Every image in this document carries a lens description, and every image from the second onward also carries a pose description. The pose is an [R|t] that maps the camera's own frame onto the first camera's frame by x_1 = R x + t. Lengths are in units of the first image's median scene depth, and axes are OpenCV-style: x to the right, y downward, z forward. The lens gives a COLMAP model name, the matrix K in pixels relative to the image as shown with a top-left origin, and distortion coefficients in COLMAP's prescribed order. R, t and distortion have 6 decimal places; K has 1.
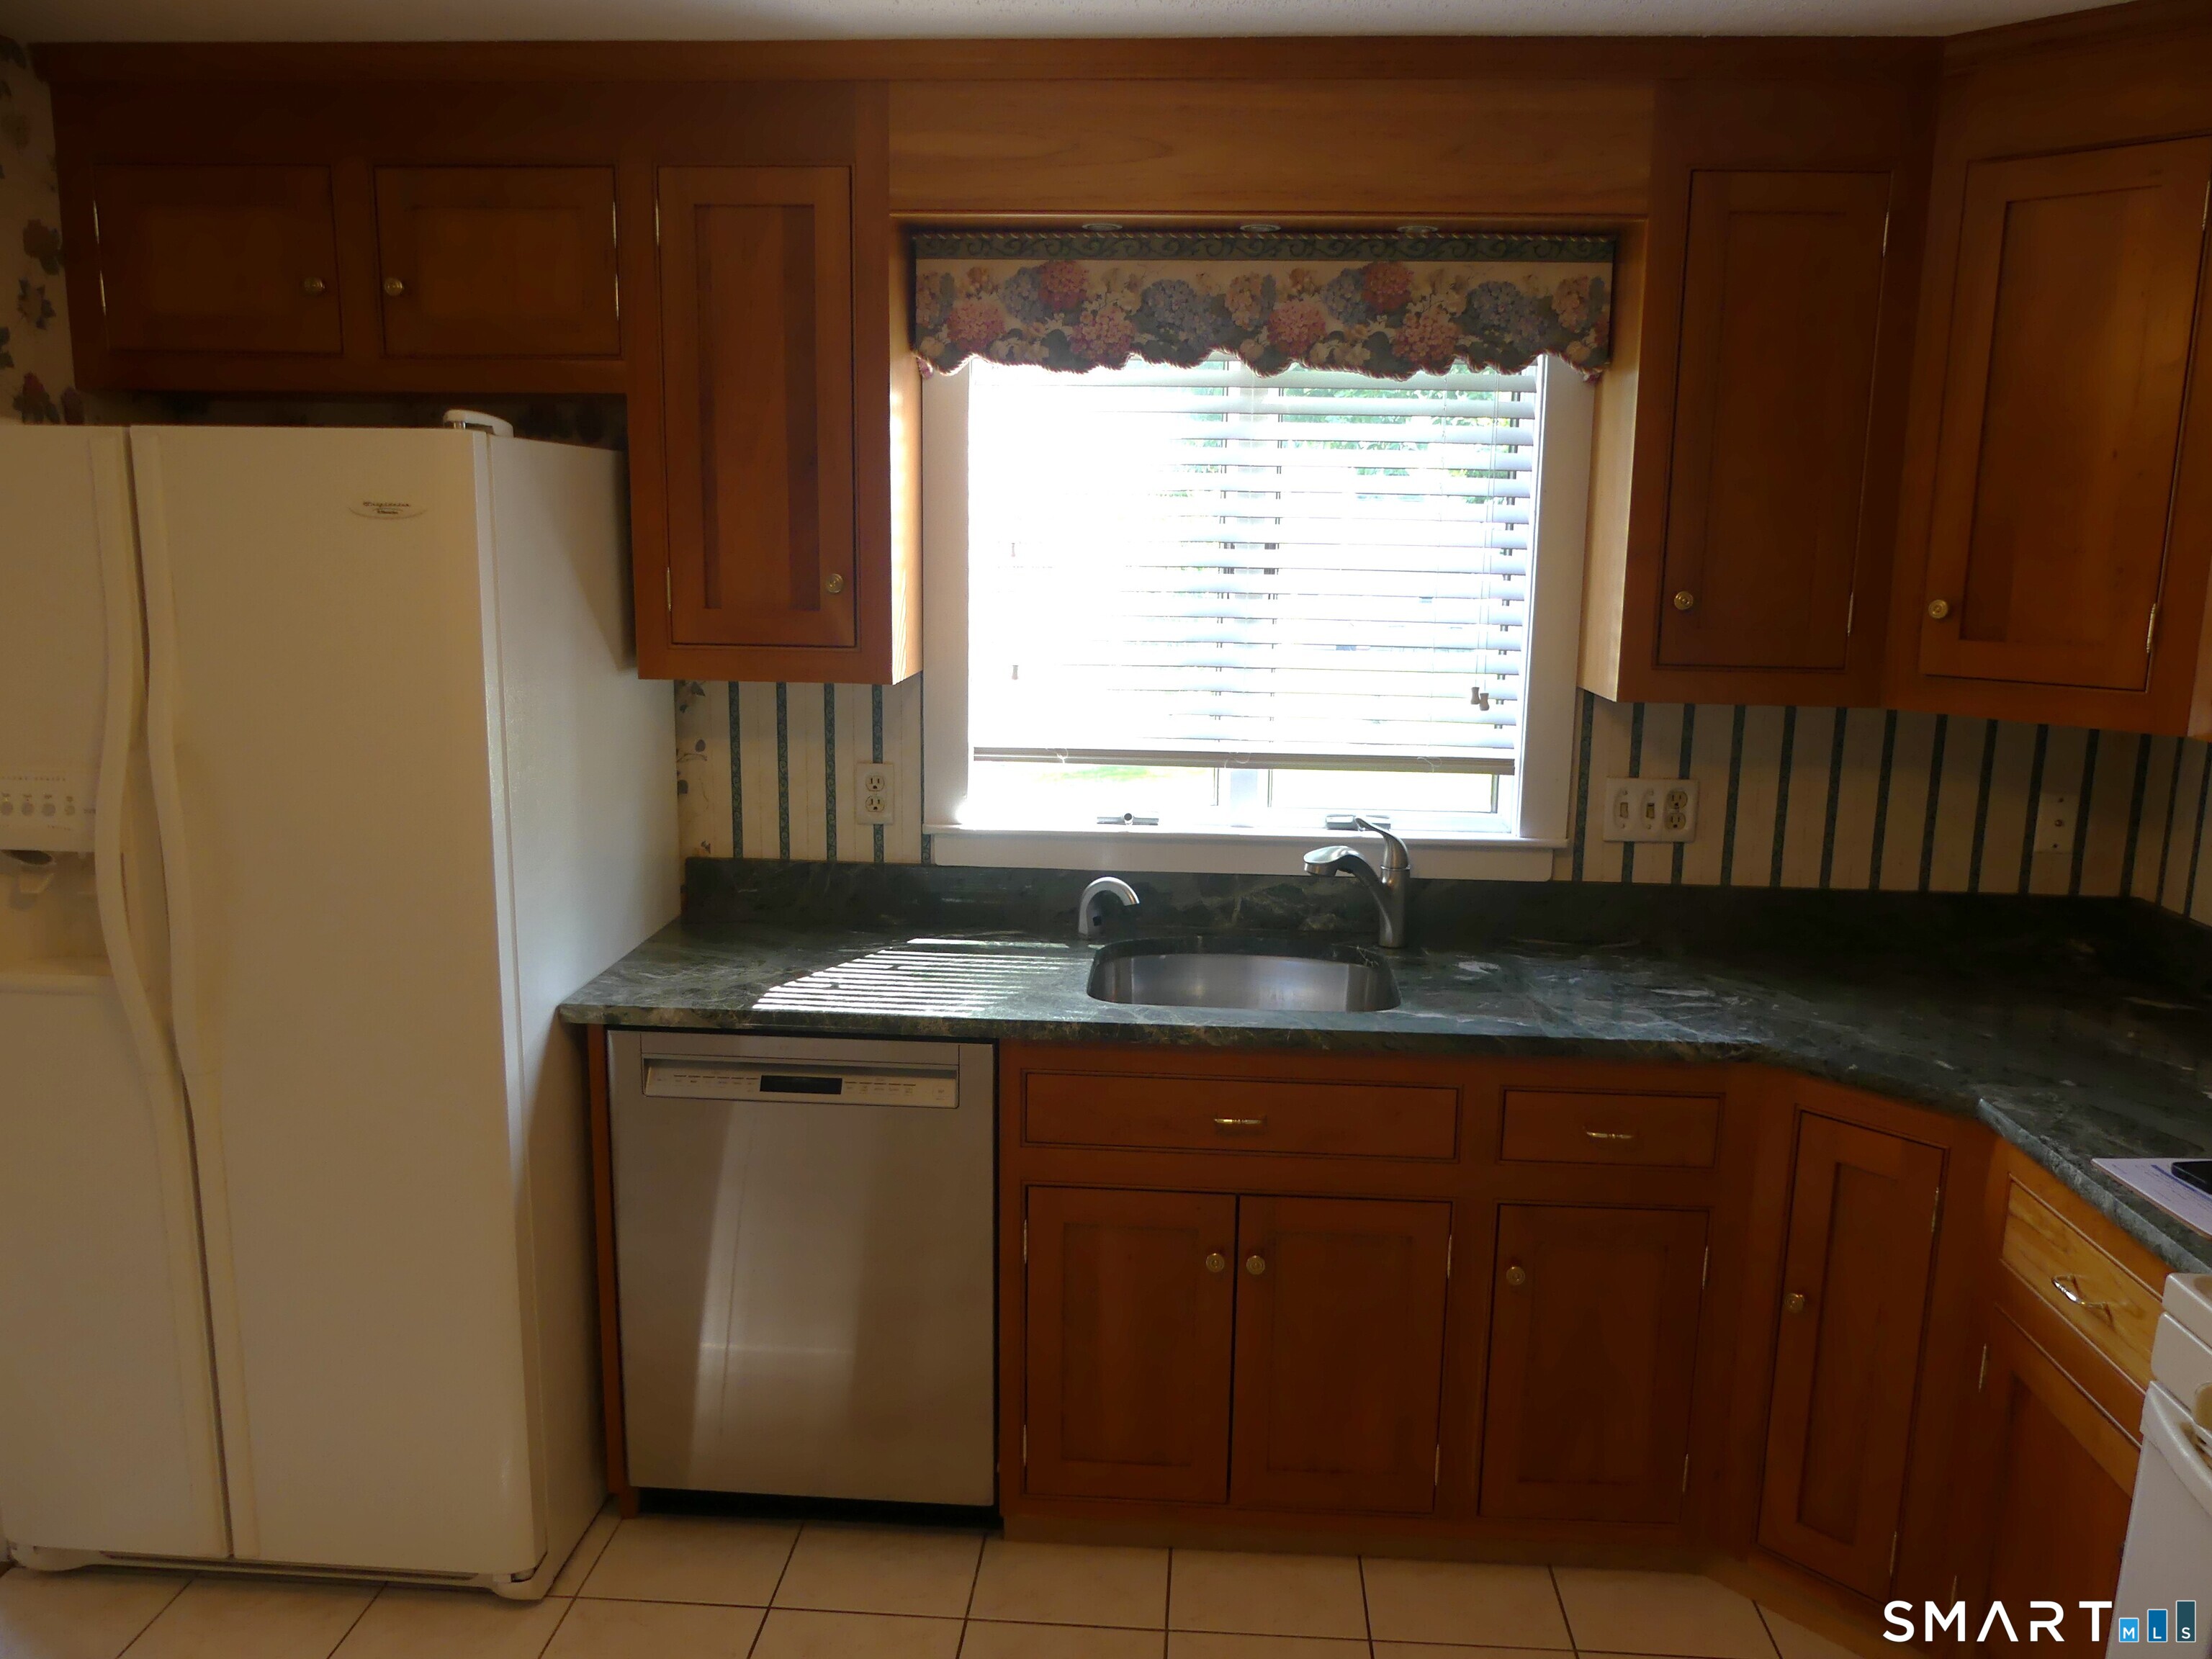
lens RADIAL K [[1681.7, 0, 1123.0], [0, 1681.7, 832.5], [0, 0, 1]] dist [-0.039053, 0.052873]
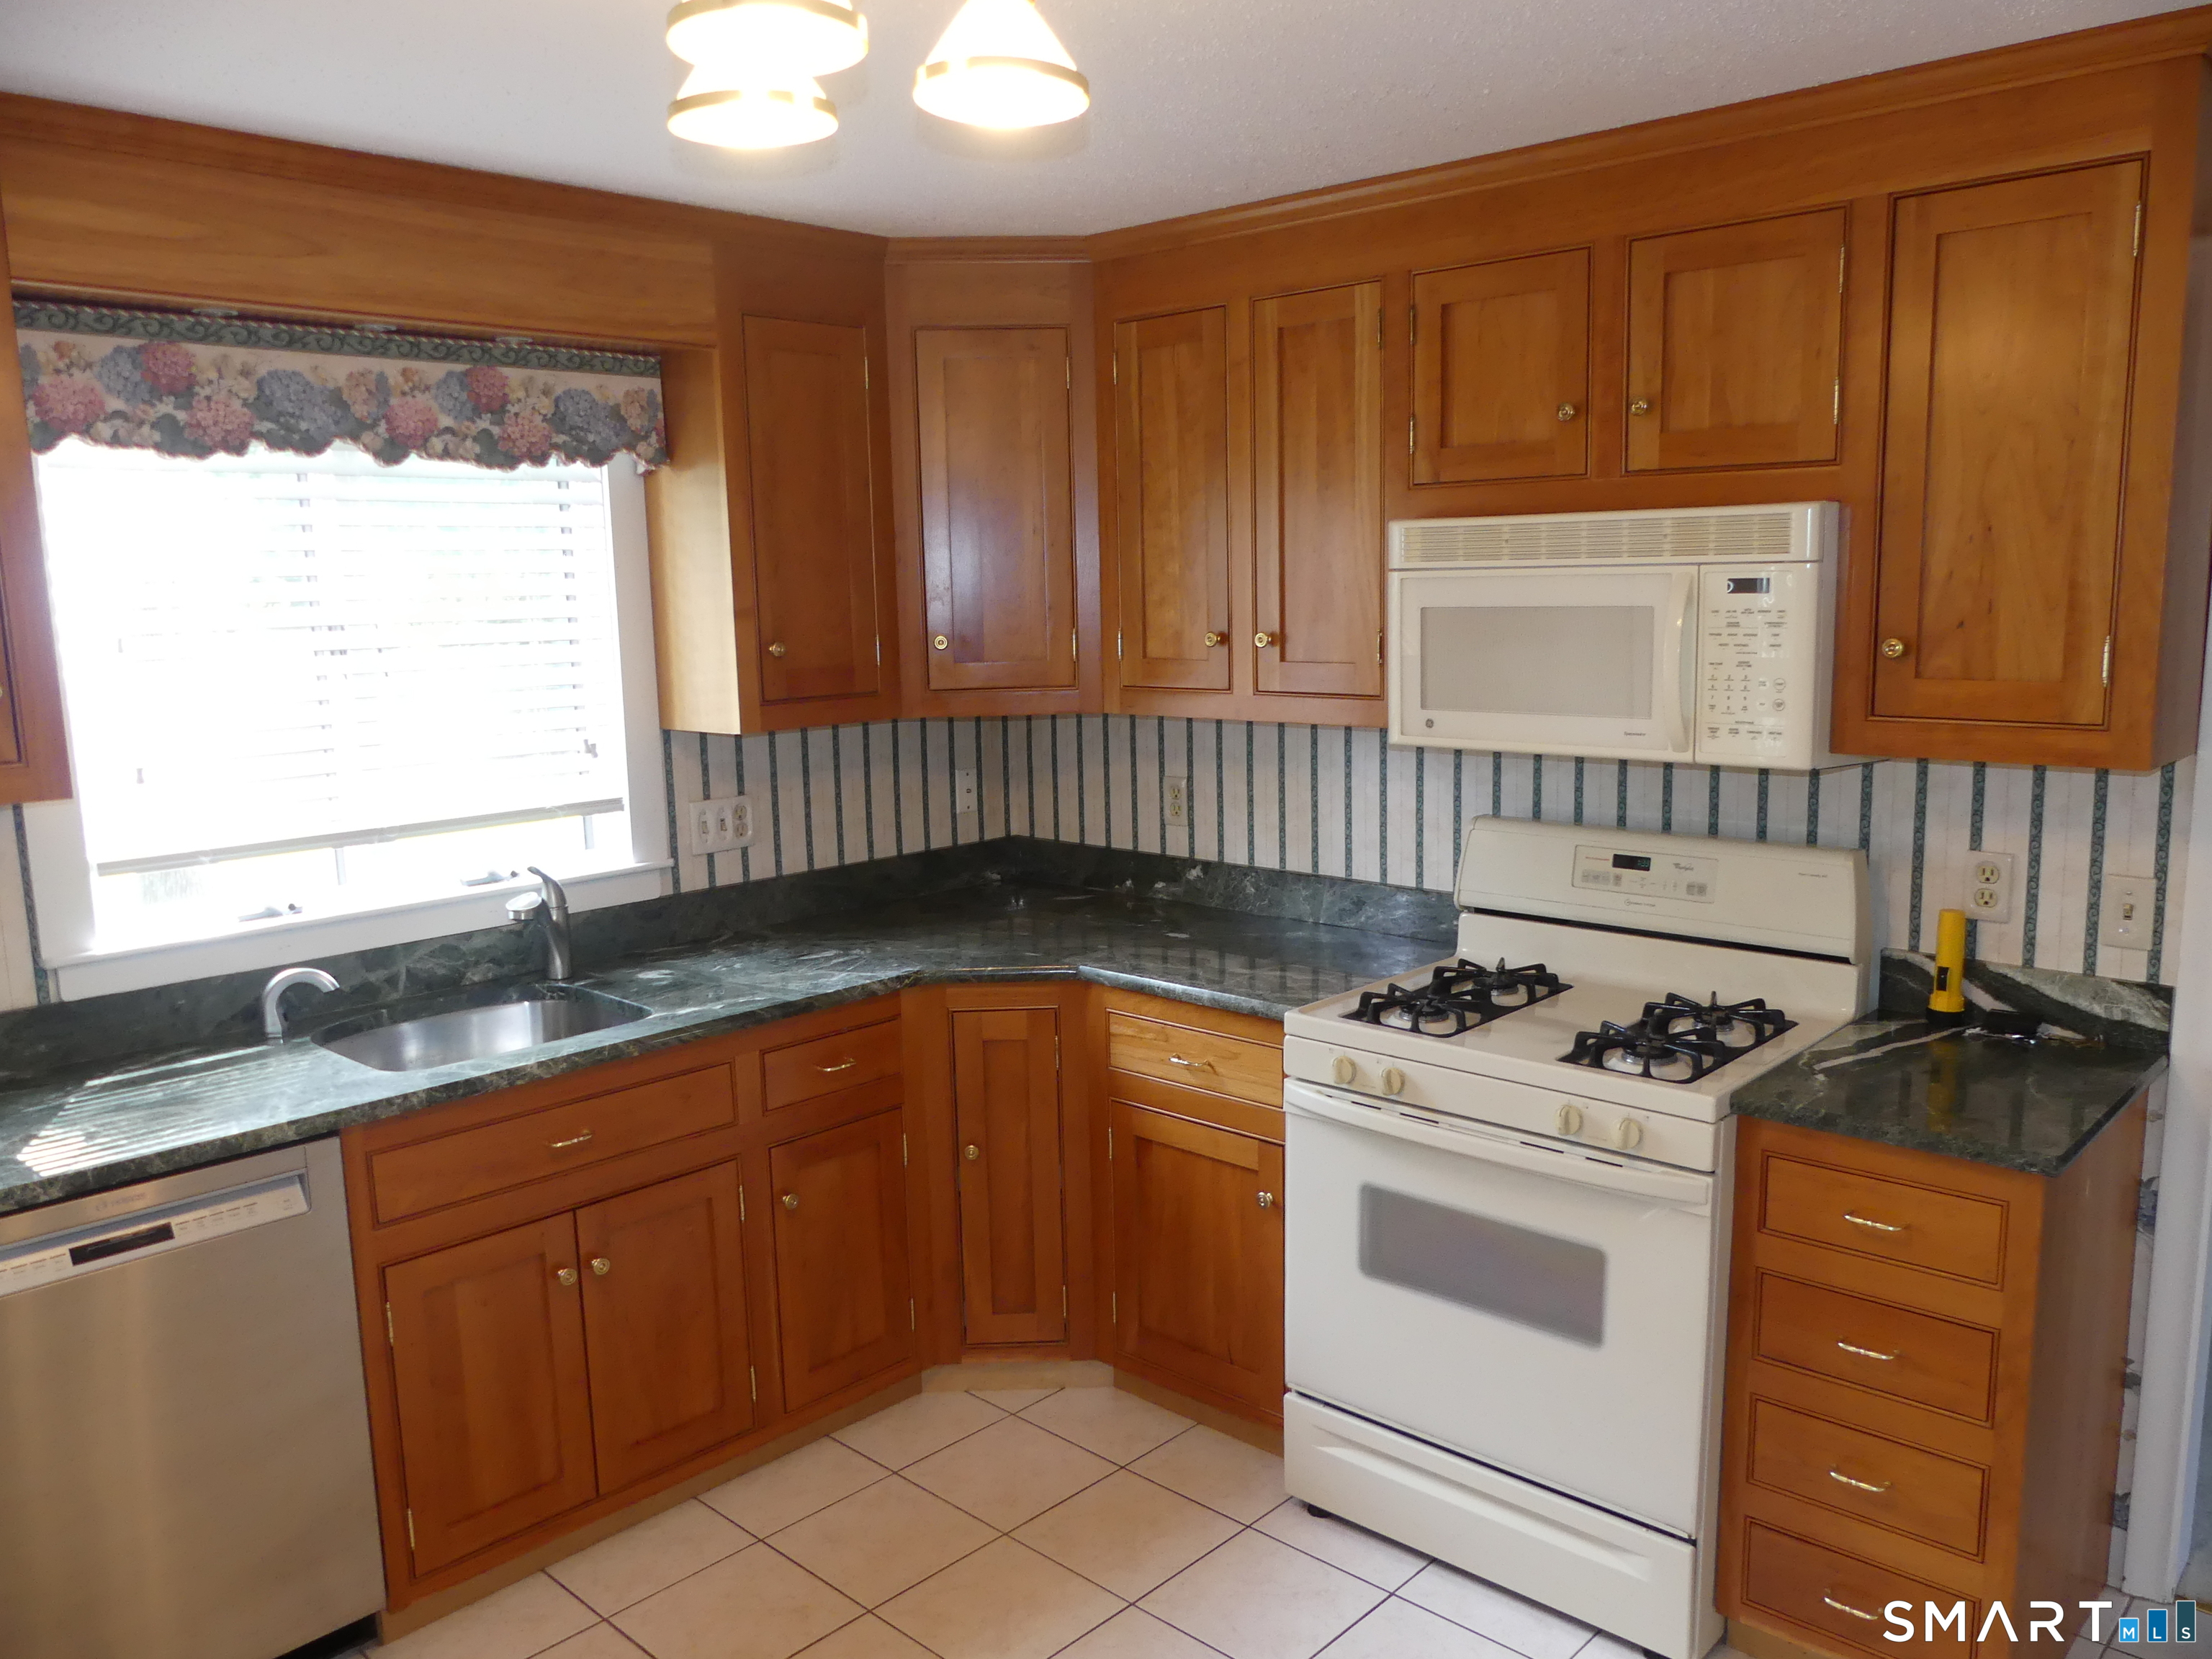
lens RADIAL K [[1626.8, 0, 1105.5], [0, 1626.8, 839.1], [0, 0, 1]] dist [-0.083051, 0.097414]
pose [[0.643065, -0.148863, 0.751204, -0.420412], [0.174026, 0.983668, 0.045955, -0.009200], [-0.745776, 0.101177, 0.658469, 0.022988]]
